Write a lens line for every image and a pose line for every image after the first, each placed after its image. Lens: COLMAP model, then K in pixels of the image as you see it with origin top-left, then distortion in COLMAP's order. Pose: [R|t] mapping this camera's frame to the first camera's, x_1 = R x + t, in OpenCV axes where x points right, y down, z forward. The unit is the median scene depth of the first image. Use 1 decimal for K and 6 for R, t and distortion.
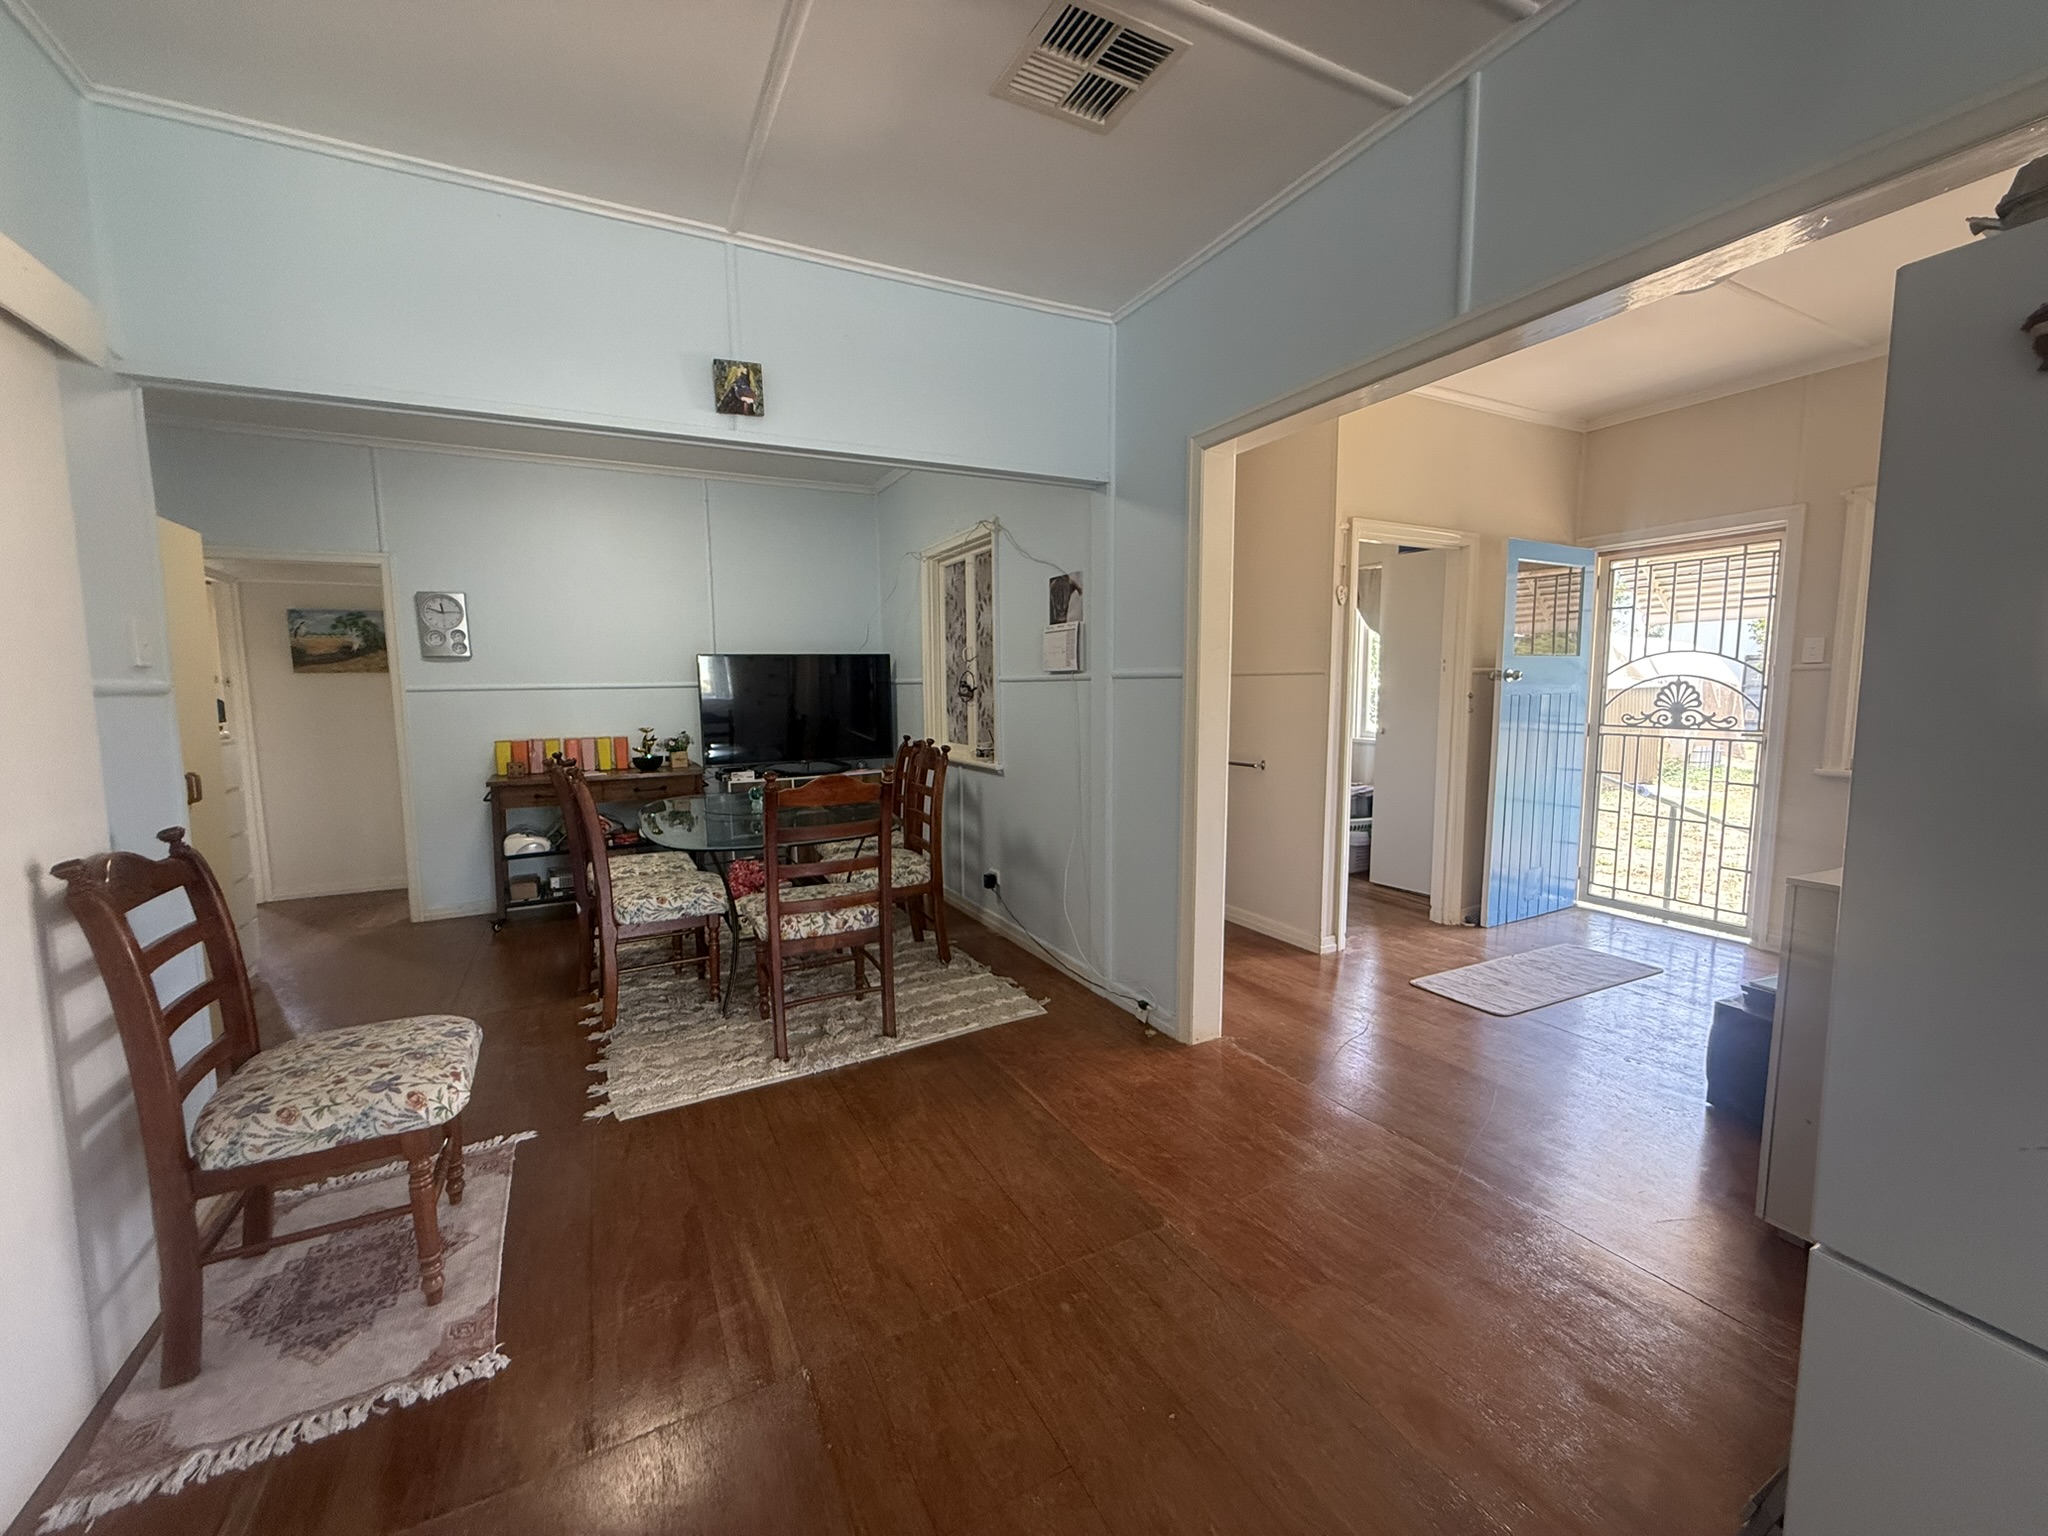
lens RADIAL K [[814.7, 0, 1024.0], [0, 814.7, 768.0], [0, 0, 1]] dist [0.001180, 0.000304]
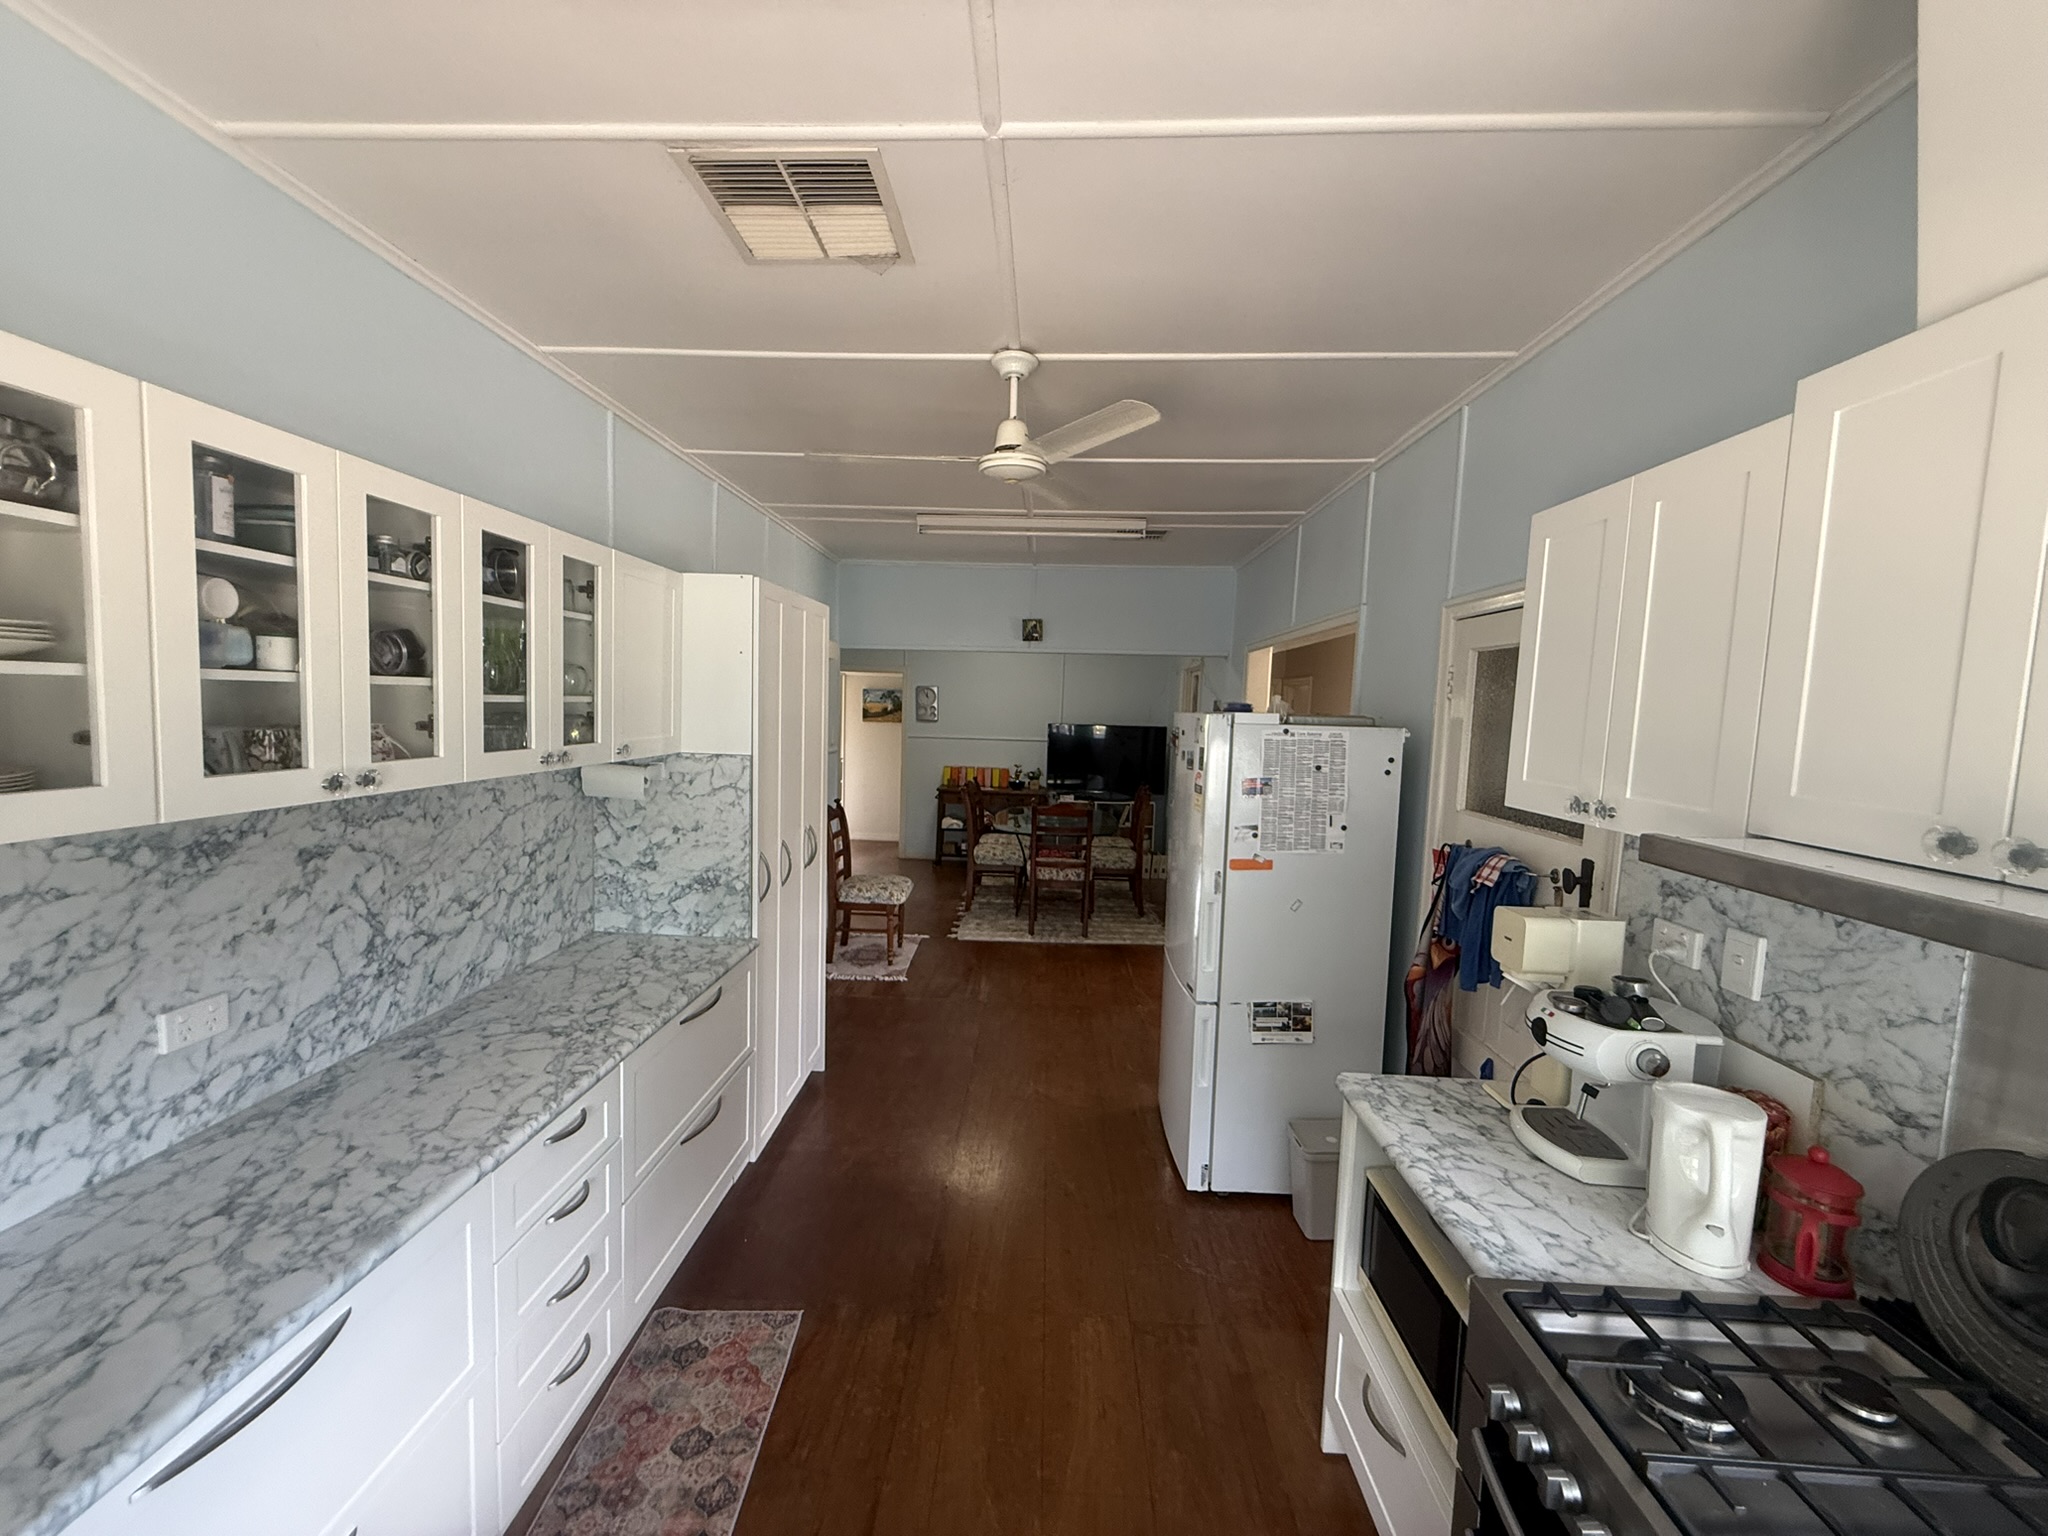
lens RADIAL K [[814.7, 0, 1024.0], [0, 814.7, 768.0], [0, 0, 1]] dist [0.001180, 0.000304]
pose [[0.868671, 0.078533, -0.489124, 0.668447], [-0.093553, 0.995594, -0.006297, -0.055570], [0.486475, 0.051229, 0.872191, -0.847266]]
